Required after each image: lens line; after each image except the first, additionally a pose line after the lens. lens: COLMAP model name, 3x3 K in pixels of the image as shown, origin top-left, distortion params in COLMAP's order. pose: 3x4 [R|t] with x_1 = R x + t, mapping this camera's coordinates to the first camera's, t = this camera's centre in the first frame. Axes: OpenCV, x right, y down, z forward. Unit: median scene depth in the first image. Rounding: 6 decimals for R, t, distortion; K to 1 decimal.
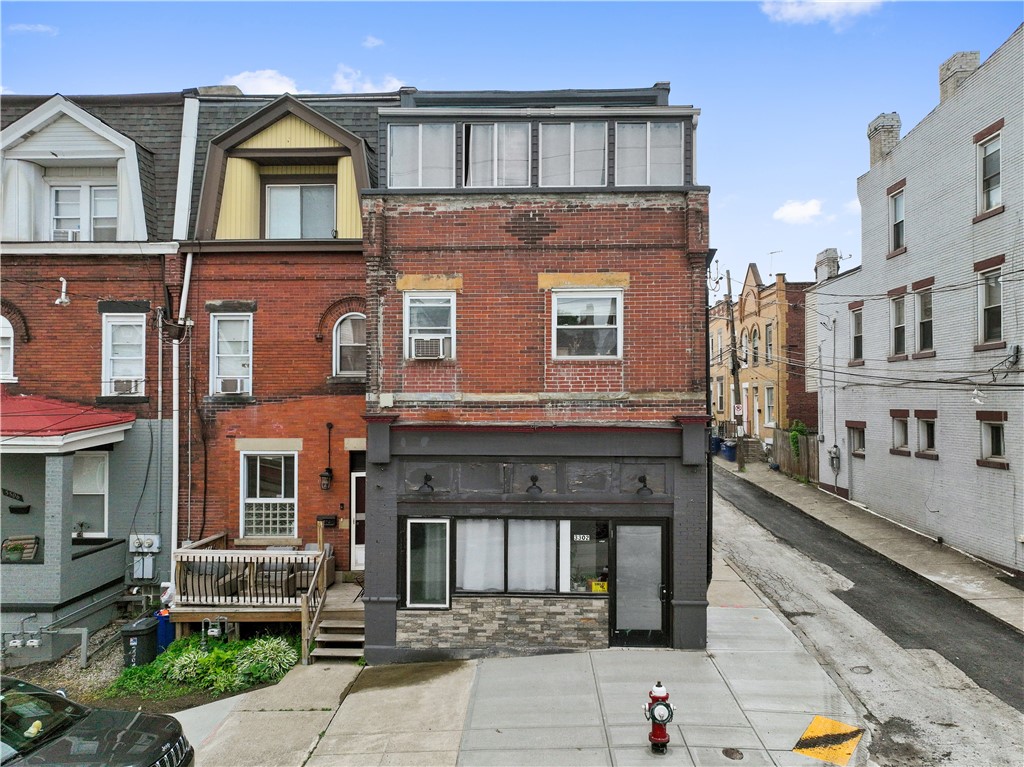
lens RADIAL K [[738.0, 0, 512.0], [0, 738.0, 383.5], [0, 0, 1]] dist [0.000137, 0.005518]
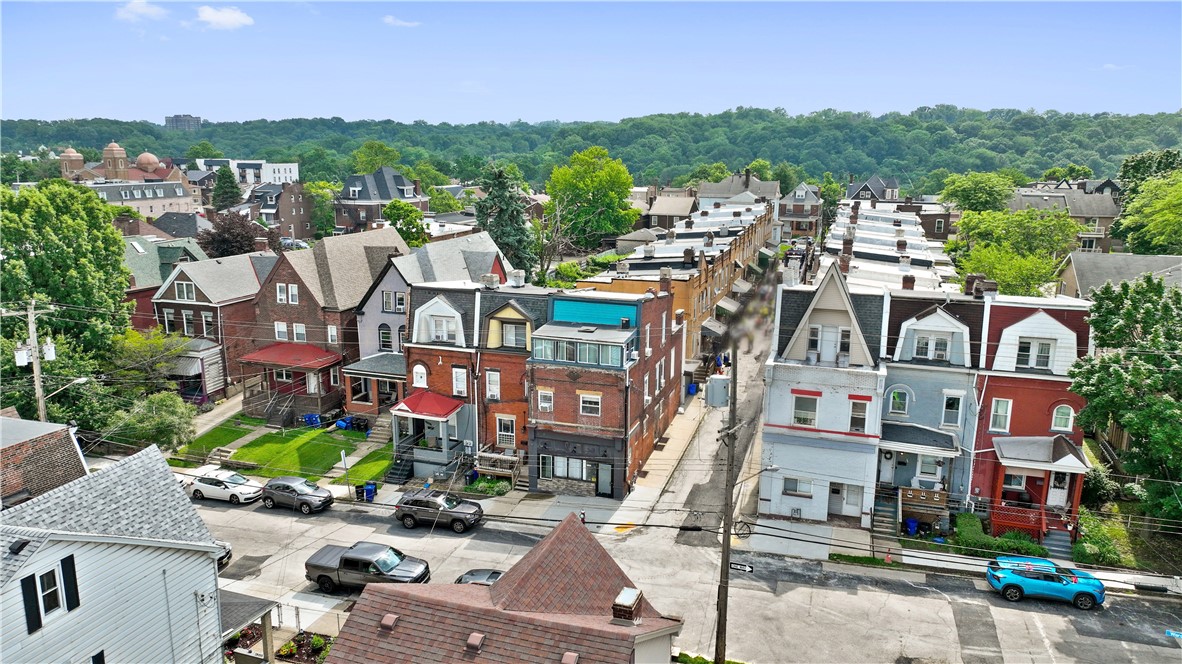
lens RADIAL K [[845.2, 0, 591.0], [0, 845.2, 332.0], [0, 0, 1]] dist [0.004489, 0.000162]
pose [[0.957555, 0.069139, -0.279836, 1.142001], [0.001384, 0.969694, 0.244320, -1.324447], [0.288248, -0.234337, 0.928439, -2.436051]]
